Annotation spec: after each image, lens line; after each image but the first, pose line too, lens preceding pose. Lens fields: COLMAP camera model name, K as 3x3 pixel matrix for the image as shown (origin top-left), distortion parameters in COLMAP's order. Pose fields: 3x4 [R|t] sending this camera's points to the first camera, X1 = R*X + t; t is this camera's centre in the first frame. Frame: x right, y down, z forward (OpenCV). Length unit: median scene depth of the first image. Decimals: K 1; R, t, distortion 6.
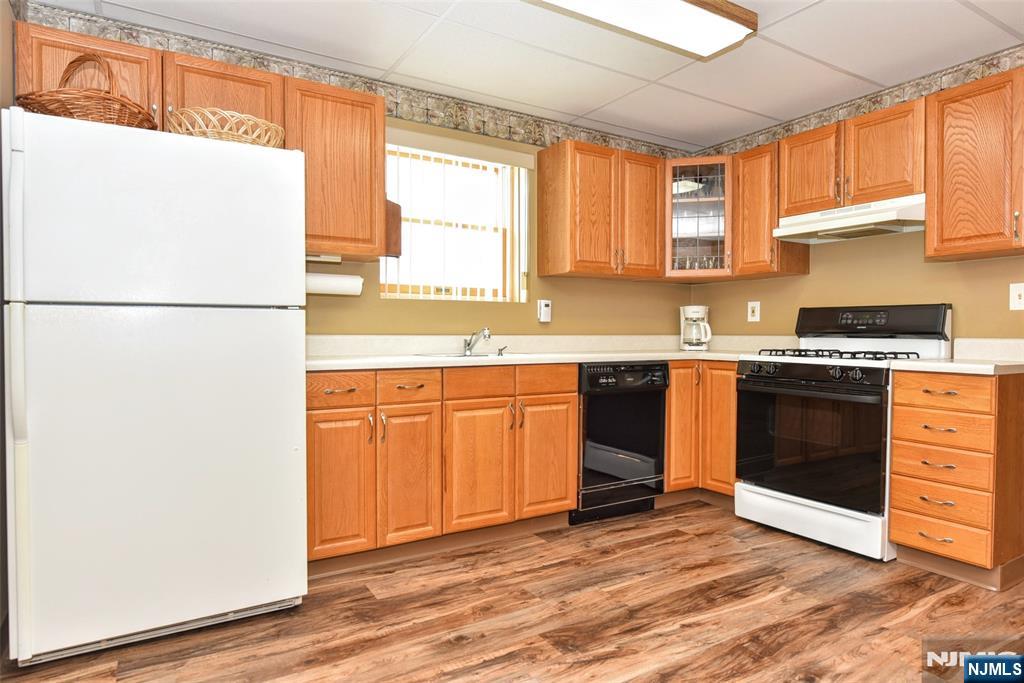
lens RADIAL K [[602.1, 0, 512.0], [0, 602.1, 341.5], [0, 0, 1]] dist [-0.000137, 0.000019]
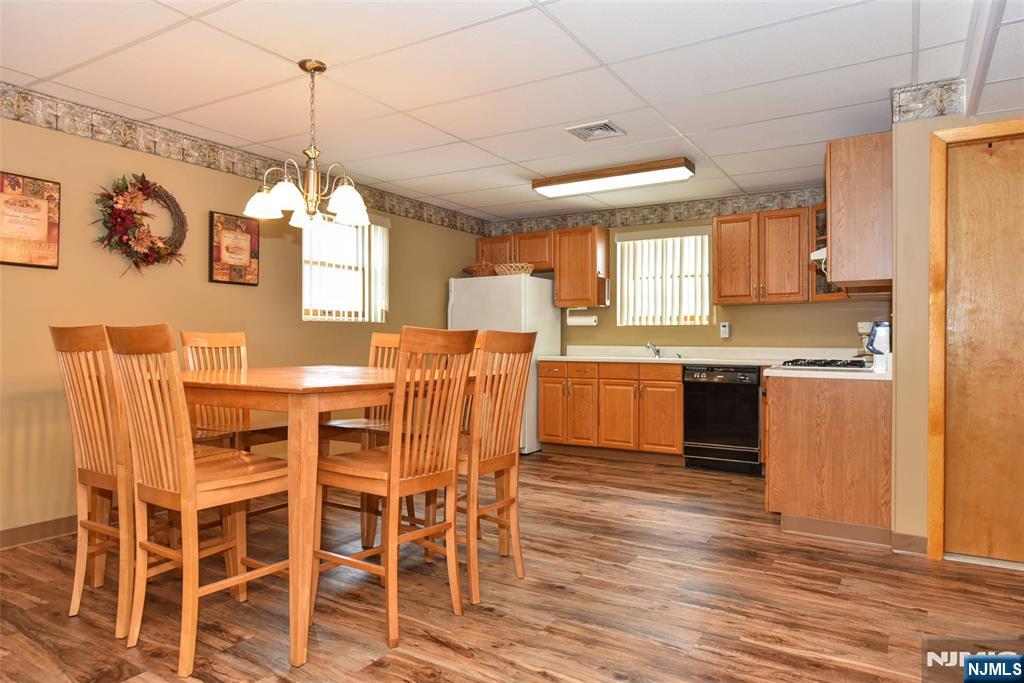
lens RADIAL K [[646.8, 0, 512.0], [0, 646.8, 341.5], [0, 0, 1]] dist [-0.001351, -0.000934]
pose [[0.452925, -0.002168, -0.891546, 1.418885], [-0.015597, 0.999825, -0.010355, 0.002007], [0.891412, 0.018595, 0.452812, -0.183887]]
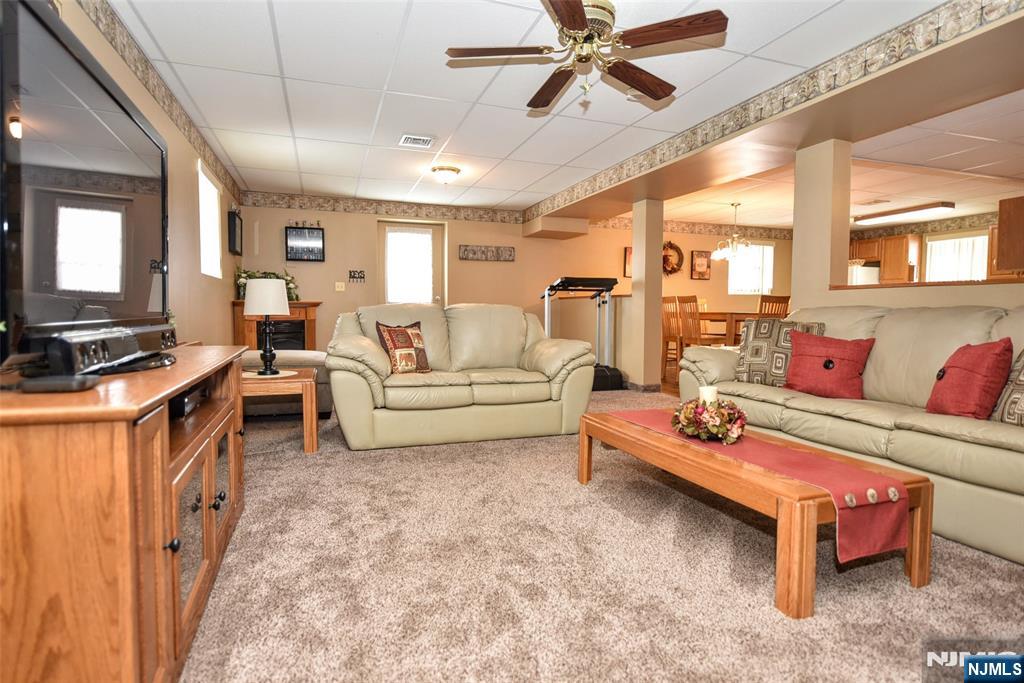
lens RADIAL K [[538.8, 0, 512.0], [0, 538.8, 341.5], [0, 0, 1]] dist [-0.004220, -0.000071]
pose [[-0.209576, 0.050067, -0.976510, 2.836156], [-0.022775, 0.998167, 0.056066, 0.059797], [0.977527, 0.033990, -0.208052, -0.445404]]
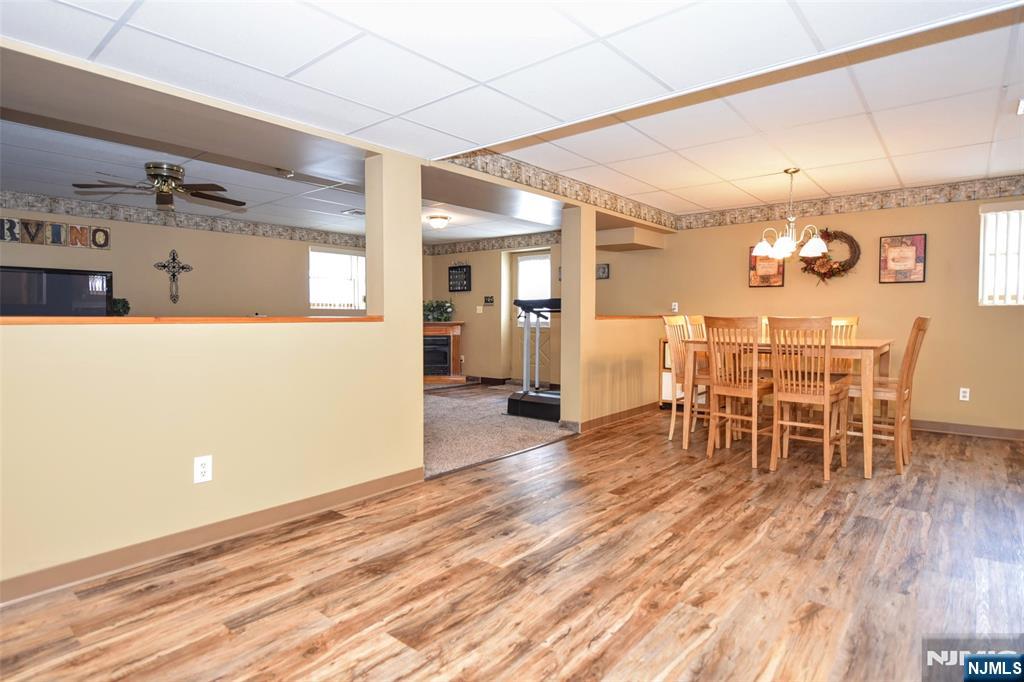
lens RADIAL K [[551.7, 0, 512.0], [0, 551.7, 341.0], [0, 0, 1]] dist [0.000709, 0.000083]
pose [[-0.945147, 0.008841, -0.326526, 1.623723], [-0.011204, 0.998168, 0.059455, -0.032287], [0.326453, 0.059852, -0.943317, 1.113331]]
